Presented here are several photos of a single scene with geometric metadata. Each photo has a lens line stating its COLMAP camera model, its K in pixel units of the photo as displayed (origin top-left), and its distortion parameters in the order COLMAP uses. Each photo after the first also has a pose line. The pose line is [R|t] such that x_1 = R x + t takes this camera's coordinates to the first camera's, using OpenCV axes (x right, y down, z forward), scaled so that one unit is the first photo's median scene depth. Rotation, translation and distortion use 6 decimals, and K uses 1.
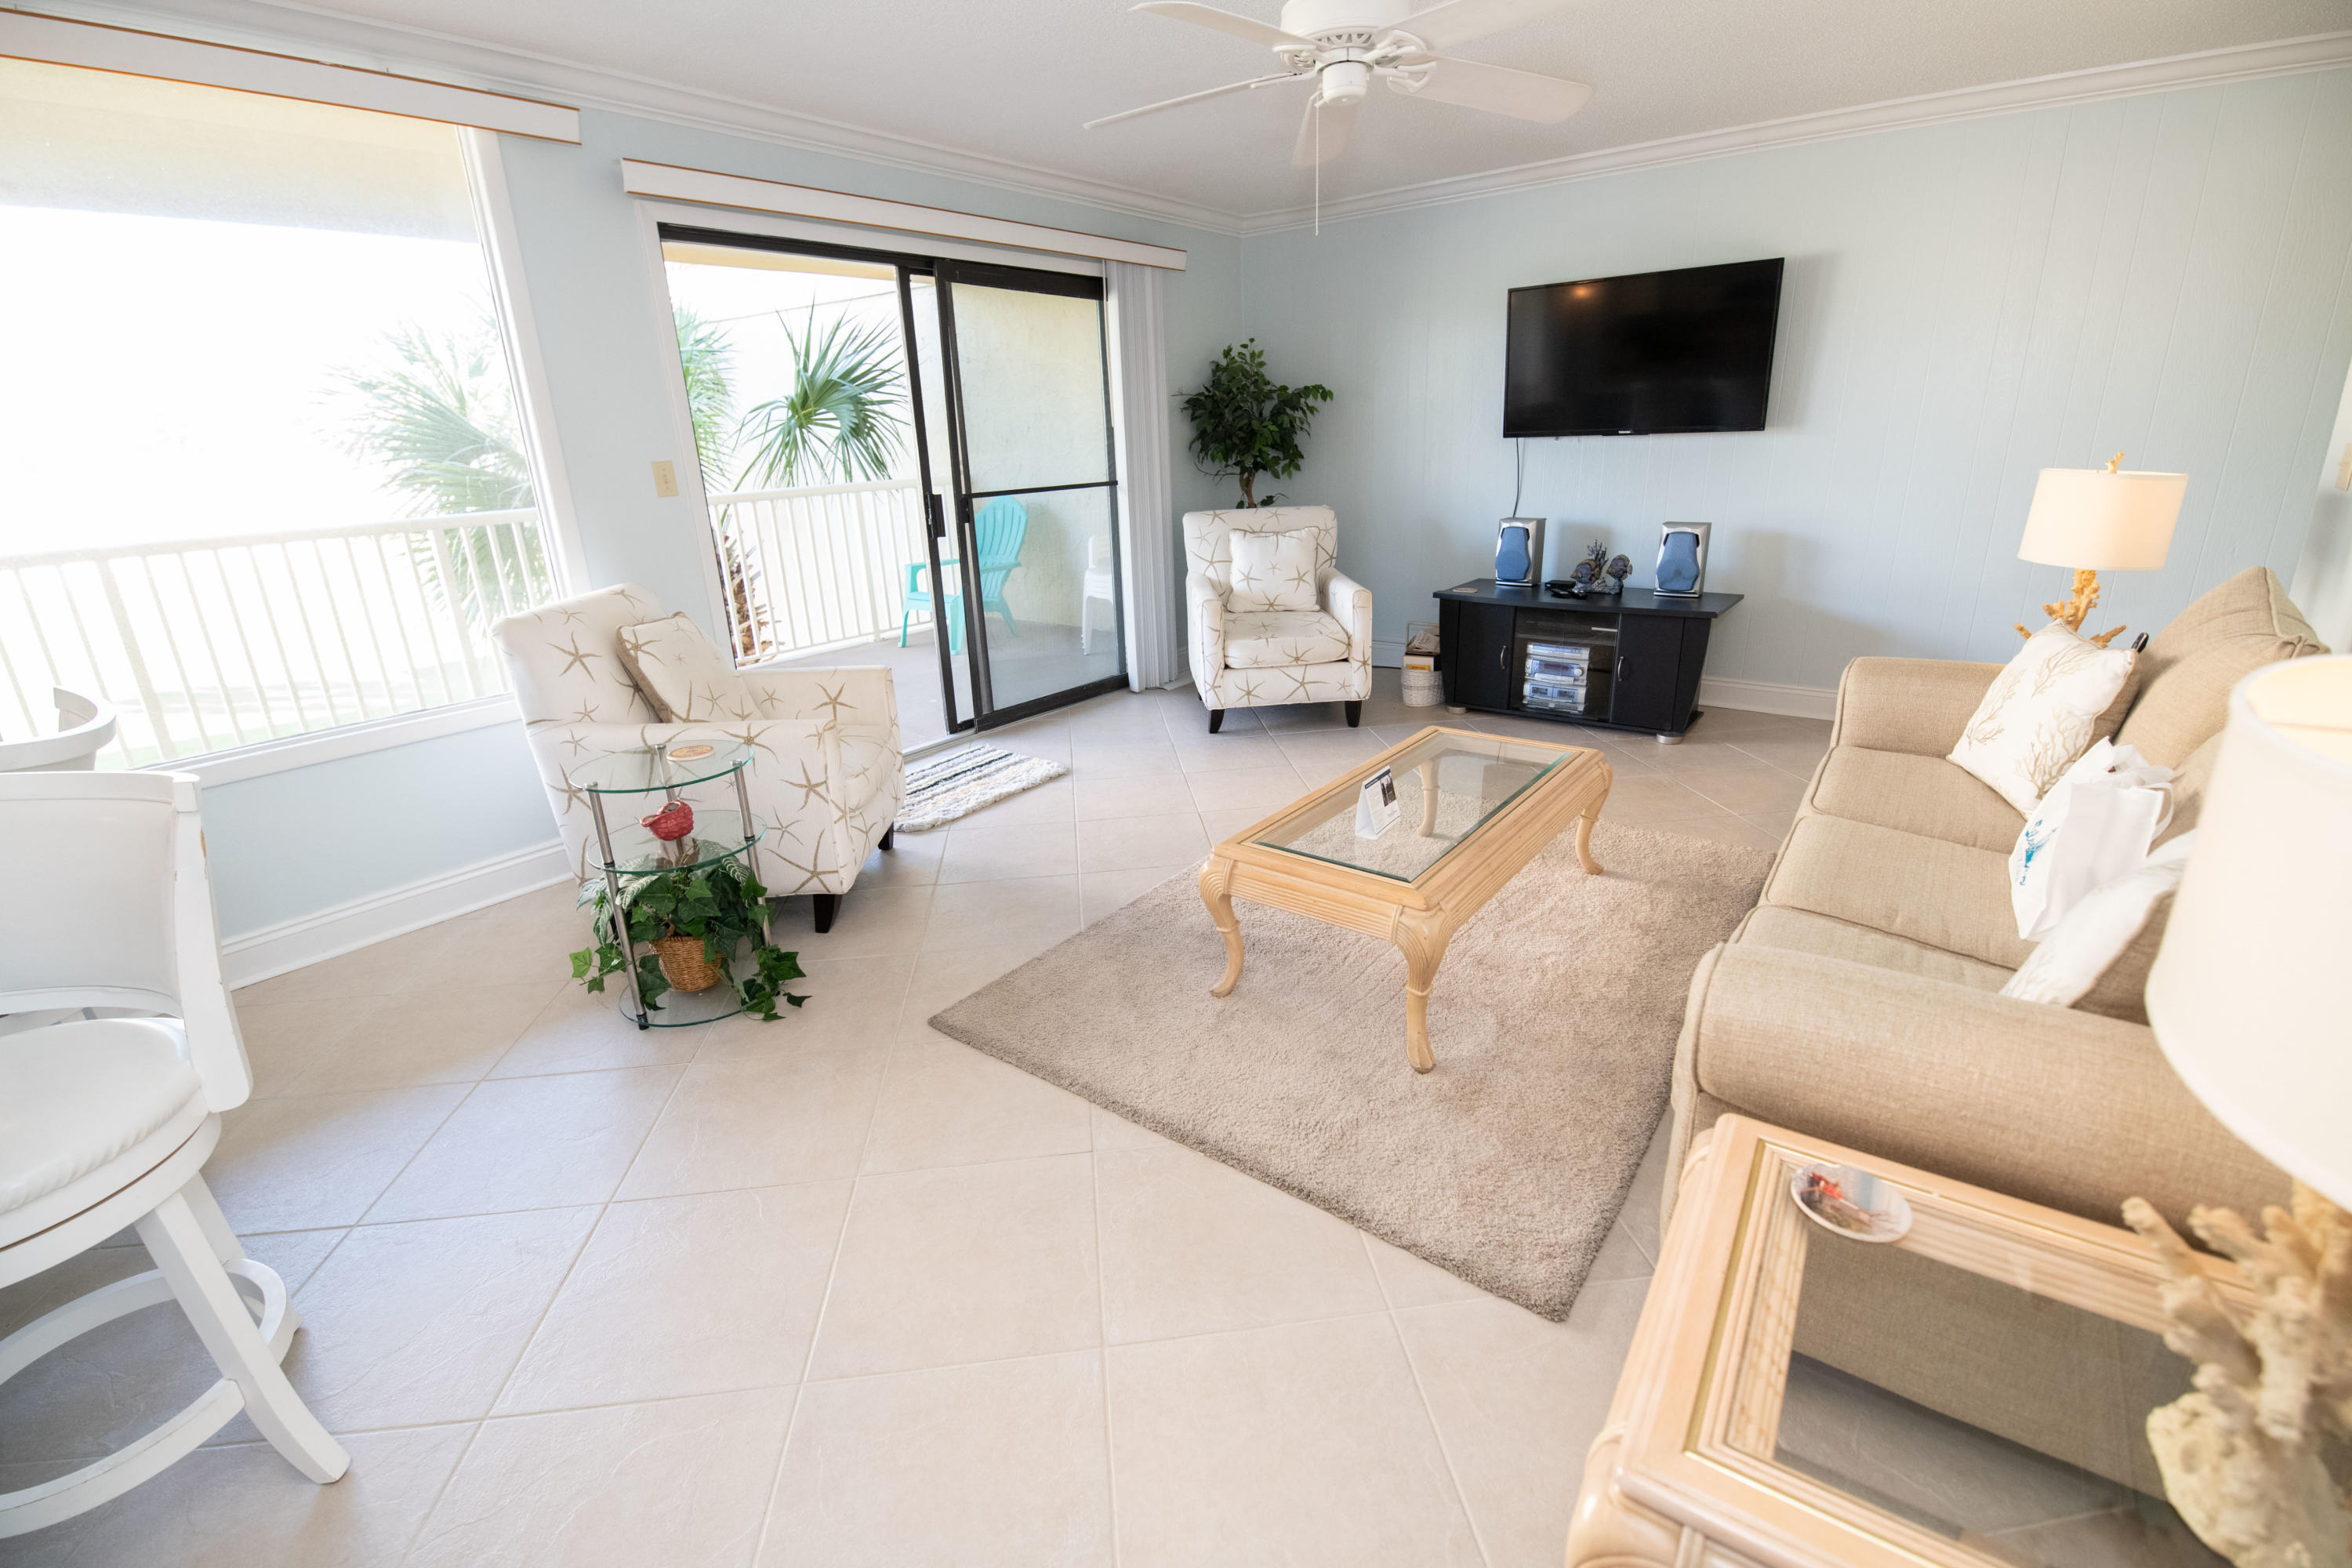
lens RADIAL K [[1046.8, 0, 1182.0], [0, 1046.8, 751.2], [0, 0, 1]] dist [0.002516, 0.000118]
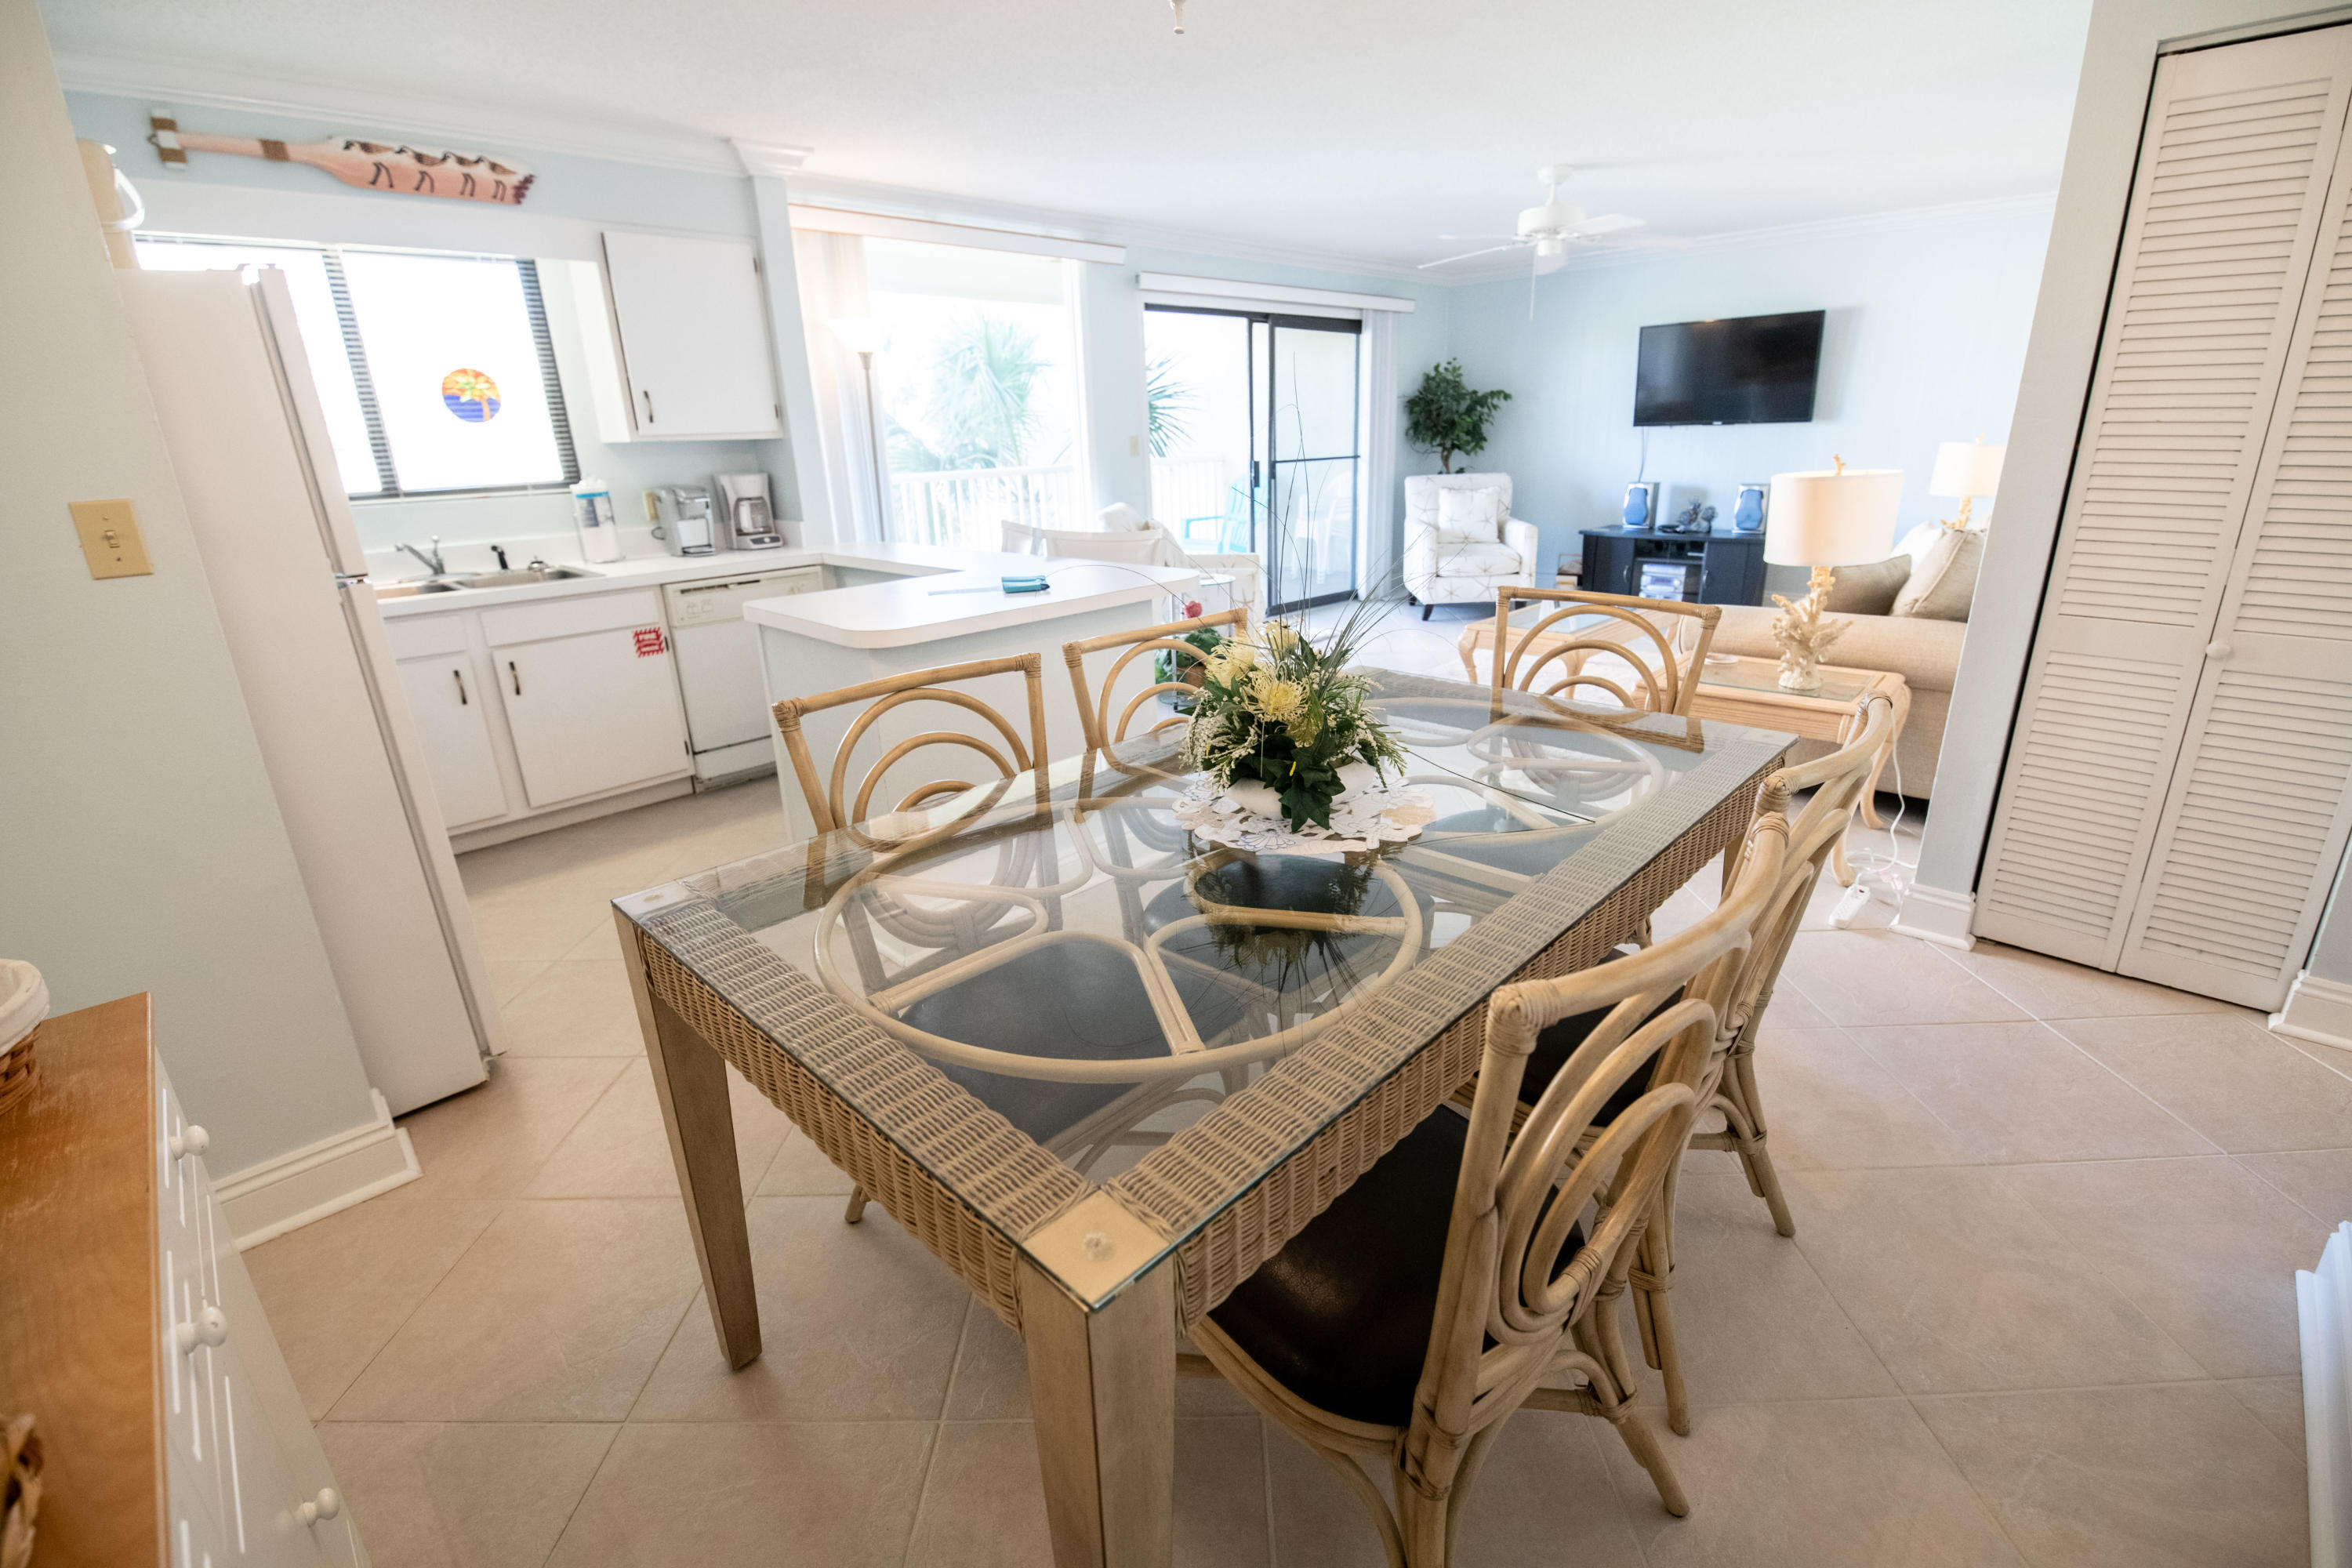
lens RADIAL K [[1020.8, 0, 1183.3], [0, 1020.8, 753.8], [0, 0, 1]] dist [-0.001100, -0.008432]
pose [[0.992631, 0.039290, -0.114630, -0.142385], [-0.037901, 0.999180, 0.014276, 0.169628], [0.115097, -0.009826, 0.993306, -0.518596]]
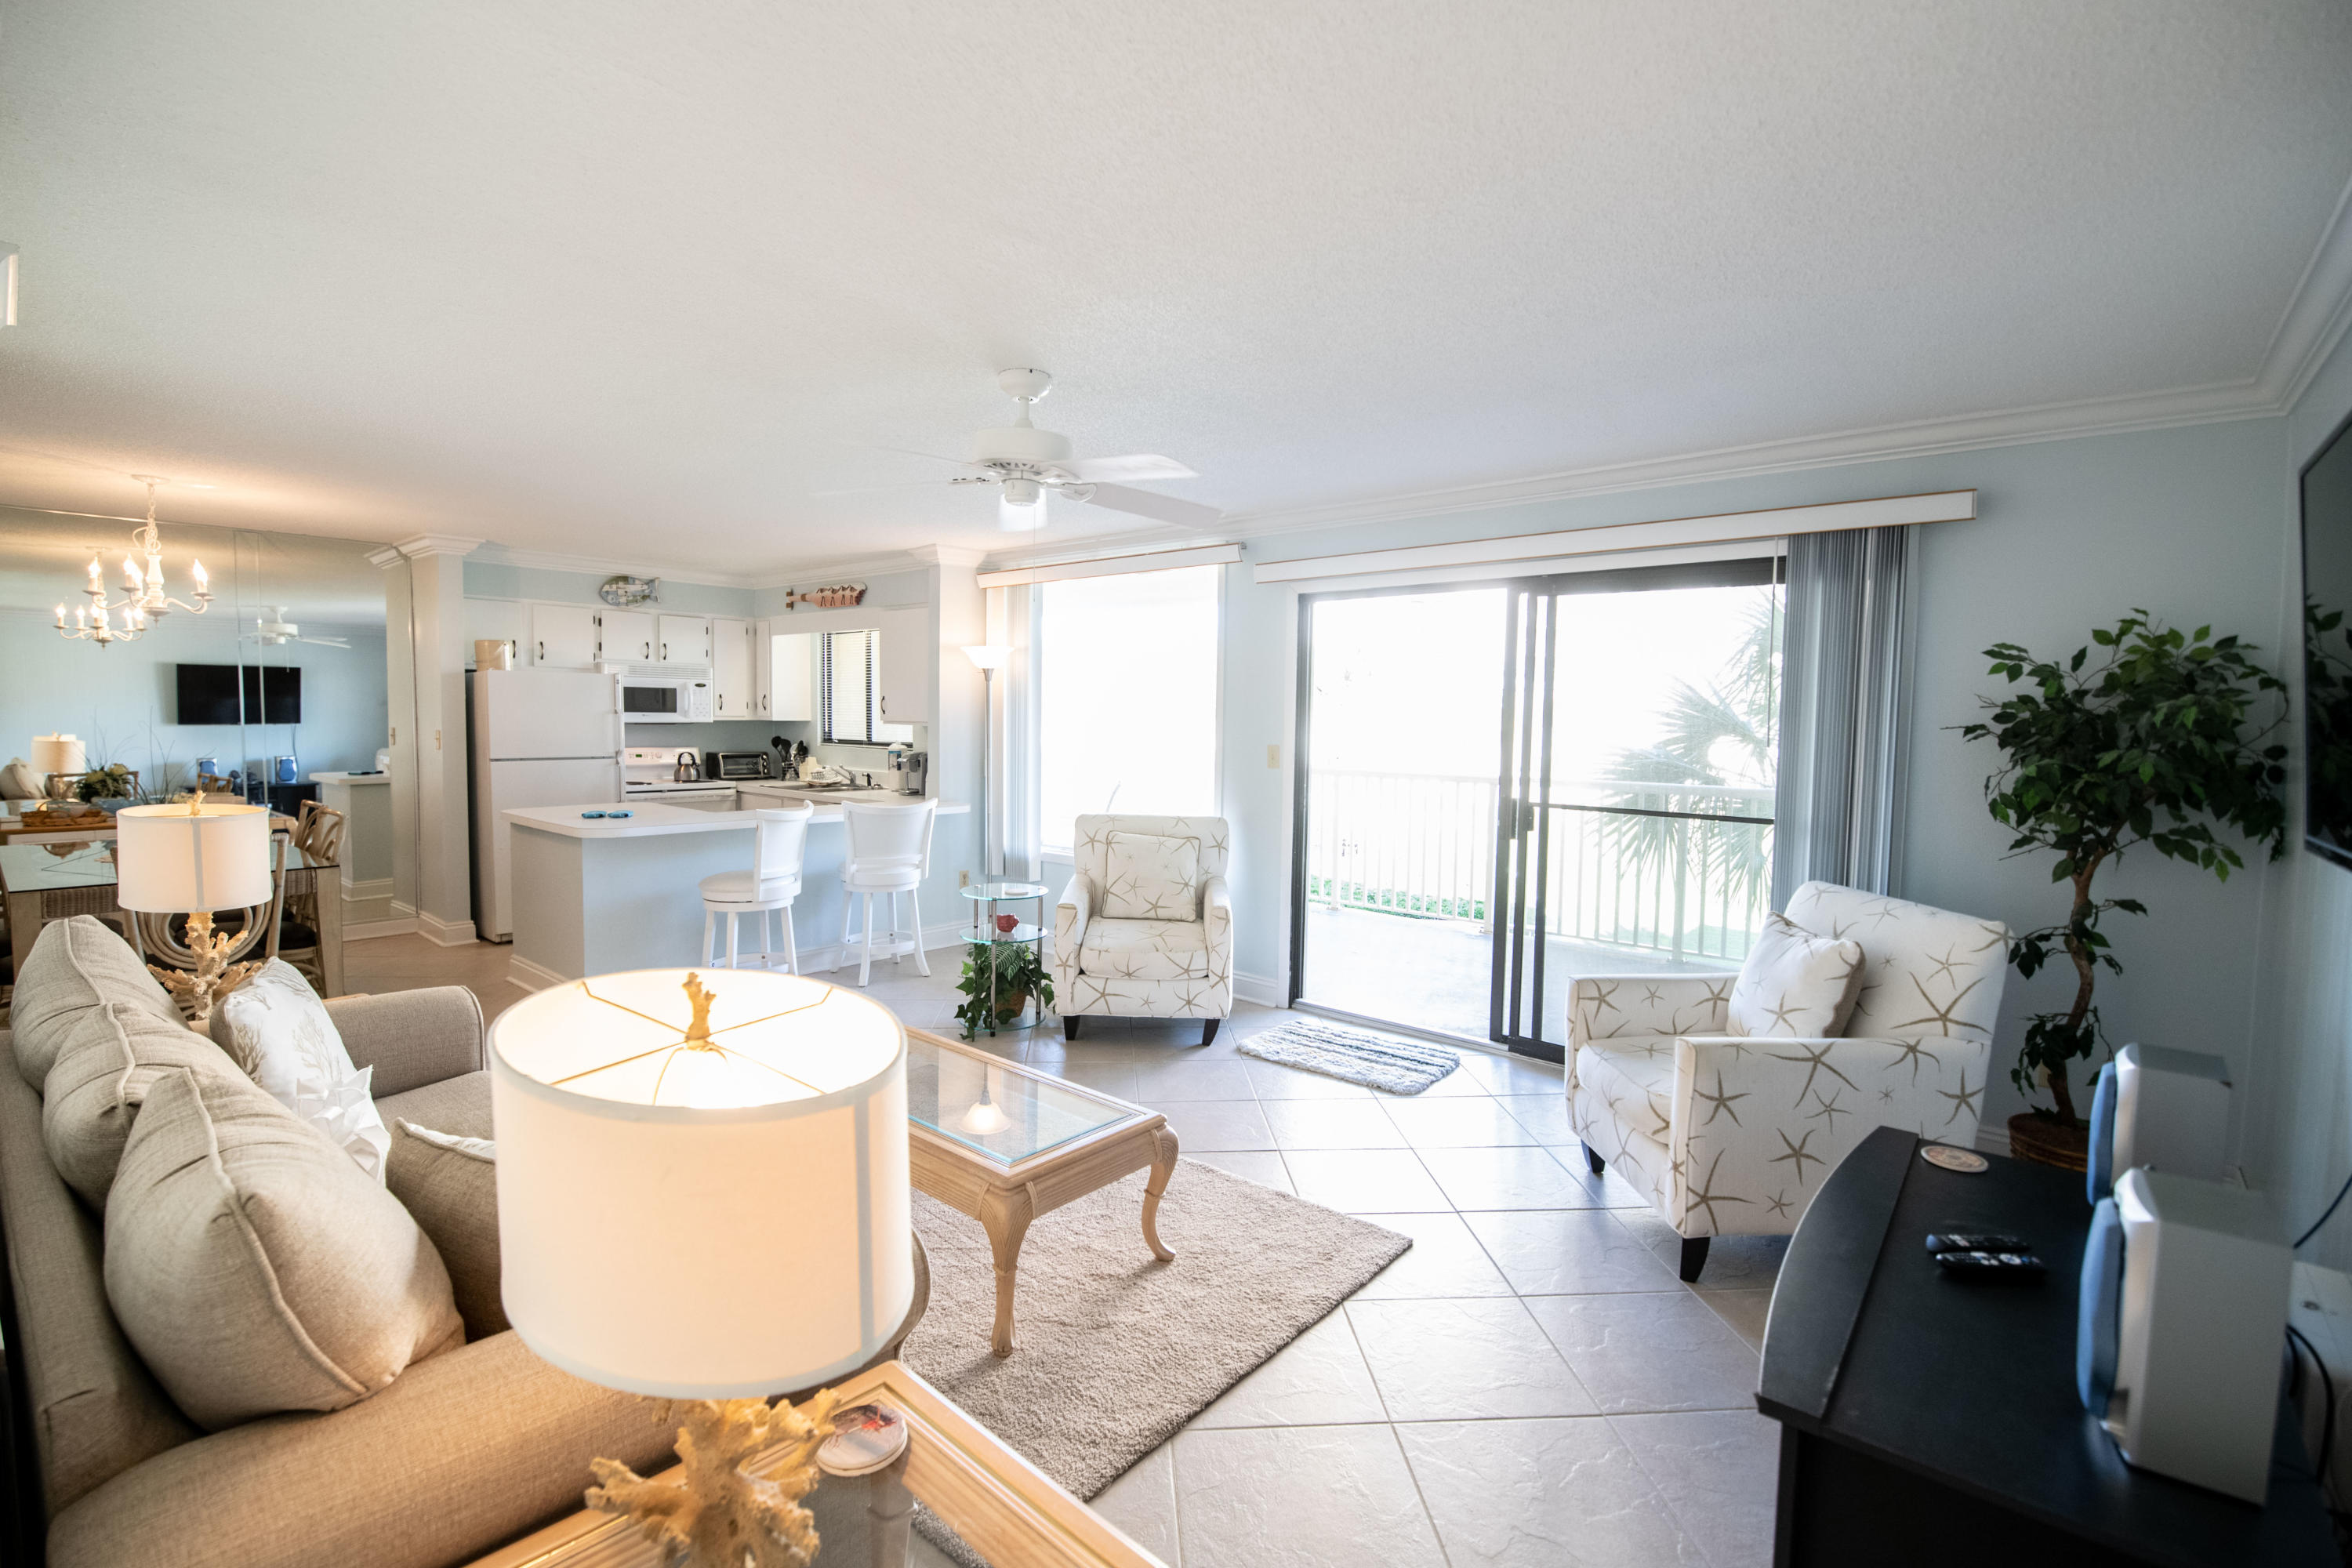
lens RADIAL K [[1036.8, 0, 1163.0], [0, 1036.8, 781.8], [0, 0, 1]] dist [0.000105, -0.000200]
pose [[-0.054886, 0.097039, -0.993766, 0.728176], [-0.308787, 0.944828, 0.109315, -0.255703], [0.949546, 0.312862, -0.021893, 0.677790]]
